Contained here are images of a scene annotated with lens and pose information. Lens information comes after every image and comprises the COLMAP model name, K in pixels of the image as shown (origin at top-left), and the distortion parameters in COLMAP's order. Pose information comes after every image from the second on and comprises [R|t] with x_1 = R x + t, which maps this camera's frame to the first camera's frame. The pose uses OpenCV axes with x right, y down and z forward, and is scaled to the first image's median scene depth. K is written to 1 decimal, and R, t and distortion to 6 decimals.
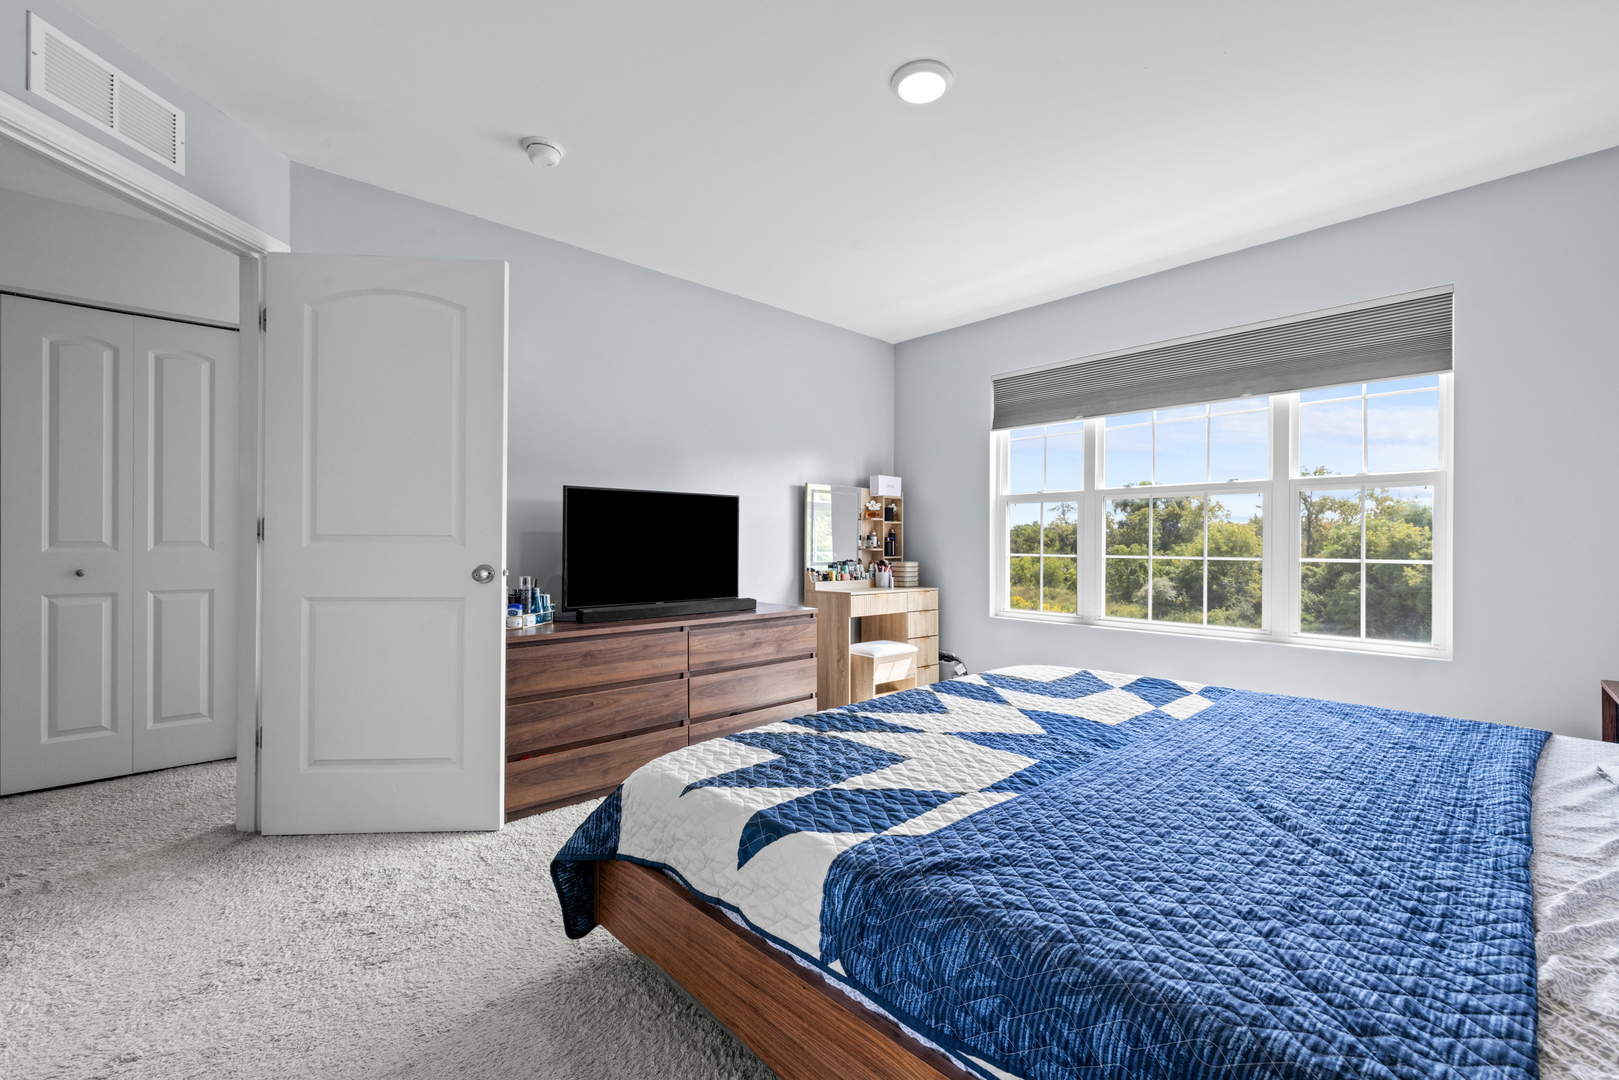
lens RADIAL K [[675.1, 0, 811.1], [0, 675.1, 545.2], [0, 0, 1]] dist [-0.001776, -0.000272]
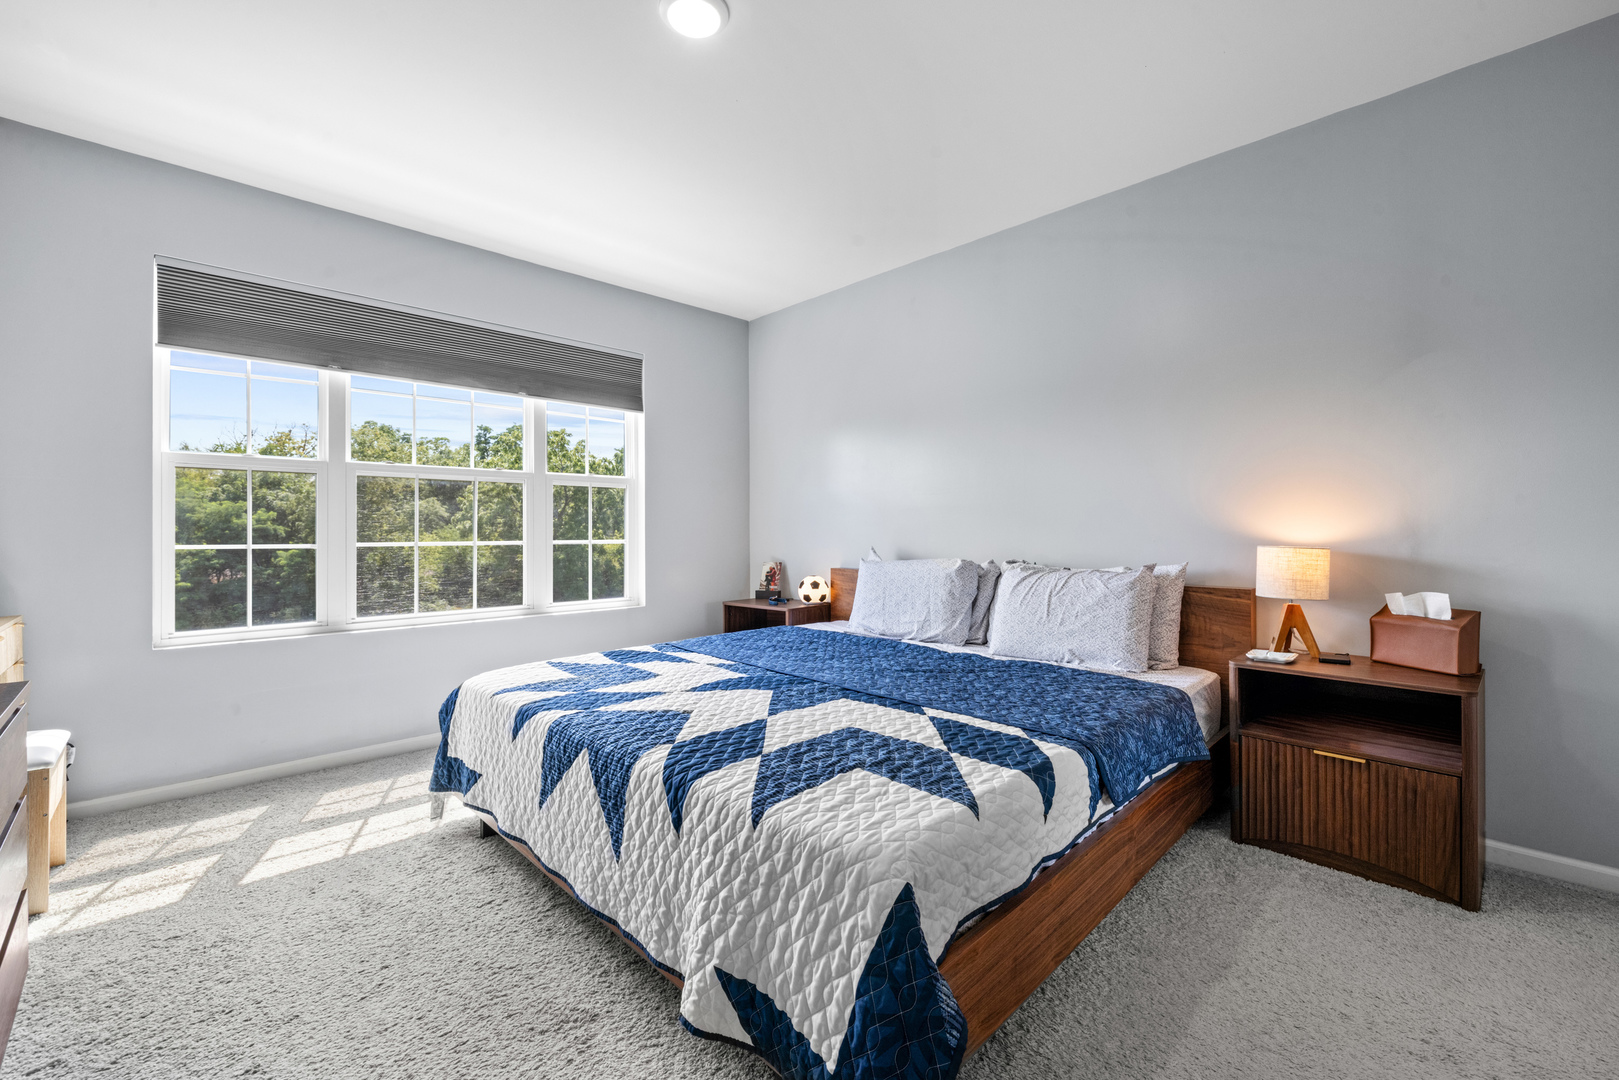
lens RADIAL K [[675.1, 0, 811.1], [0, 675.1, 545.2], [0, 0, 1]] dist [-0.001776, -0.000272]
pose [[-0.028097, -0.026170, 0.999263, -0.786441], [0.006929, 0.999628, 0.026375, -0.002105], [-0.999581, 0.007665, -0.027905, 0.933171]]
